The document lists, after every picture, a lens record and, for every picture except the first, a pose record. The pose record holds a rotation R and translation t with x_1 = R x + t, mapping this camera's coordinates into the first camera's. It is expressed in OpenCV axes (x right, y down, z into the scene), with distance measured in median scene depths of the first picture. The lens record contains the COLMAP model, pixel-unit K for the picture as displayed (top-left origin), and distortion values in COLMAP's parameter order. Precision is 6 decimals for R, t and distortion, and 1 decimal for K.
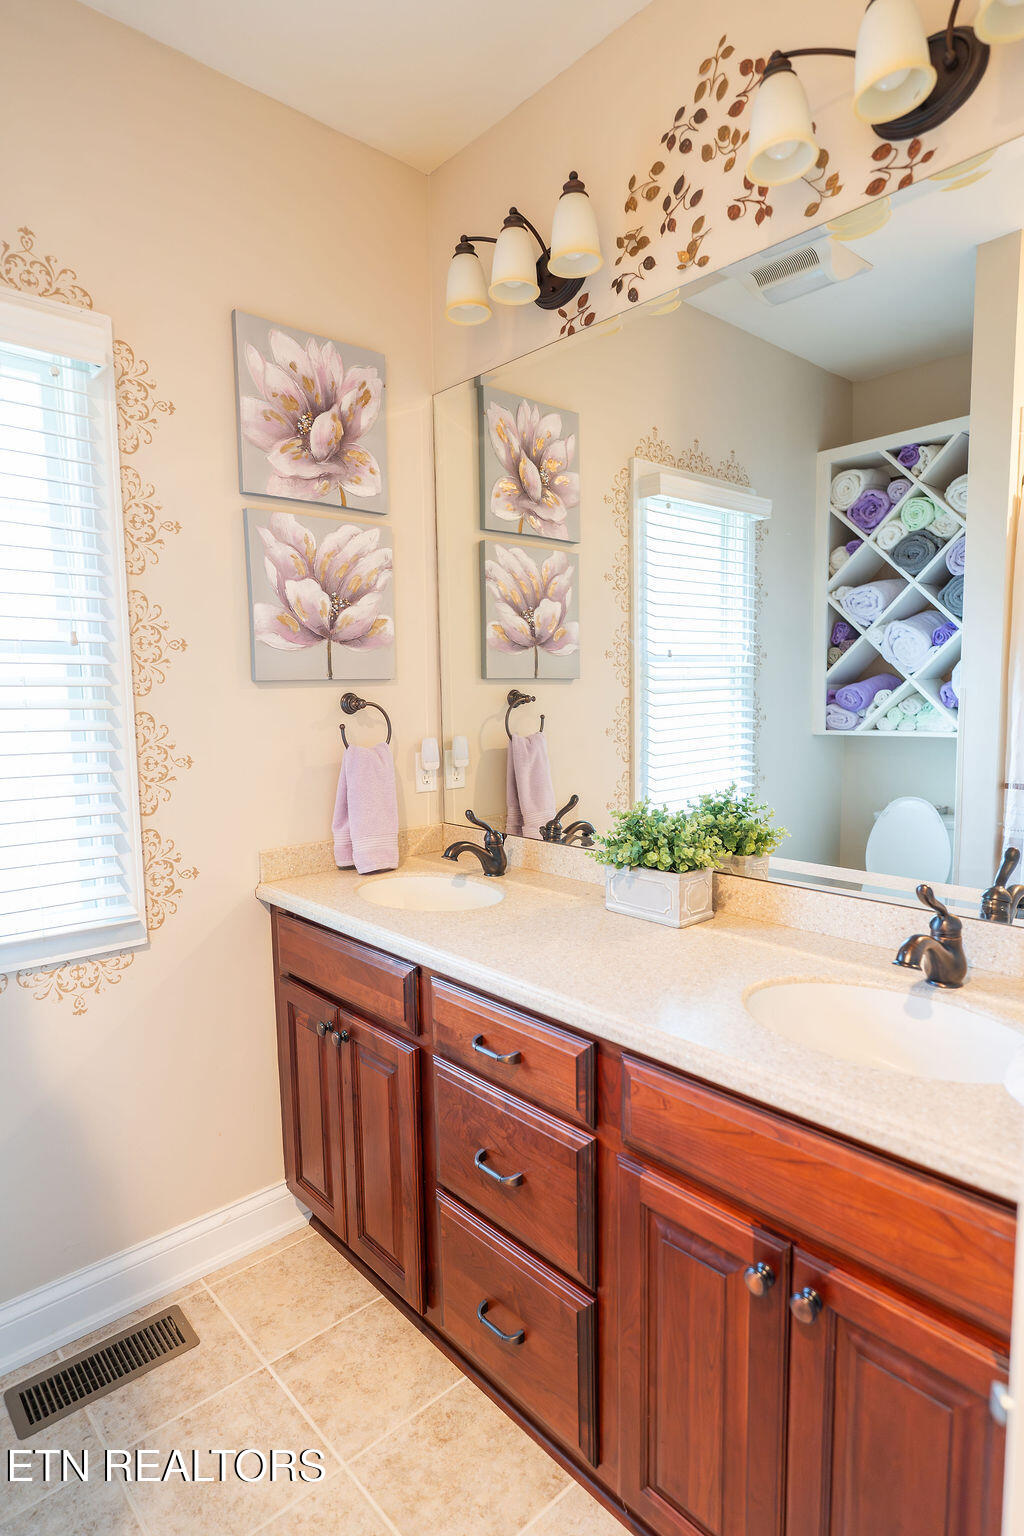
lens RADIAL K [[827.4, 0, 517.8], [0, 827.4, 772.2], [0, 0, 1]] dist [-0.003681, 0.001644]
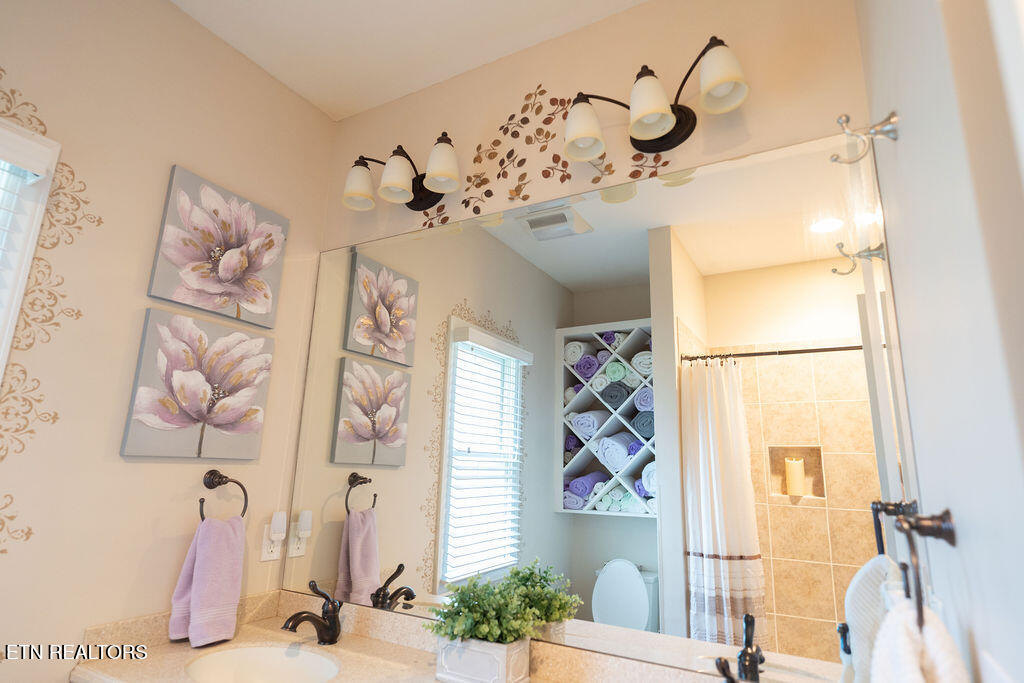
lens RADIAL K [[551.6, 0, 512.0], [0, 551.6, 341.5], [0, 0, 1]] dist [-0.003681, 0.001644]
pose [[0.949395, 0.115742, 0.291981, -0.054674], [-0.014412, 0.944700, -0.327618, -0.019520], [-0.313753, 0.306831, 0.898562, 0.126530]]
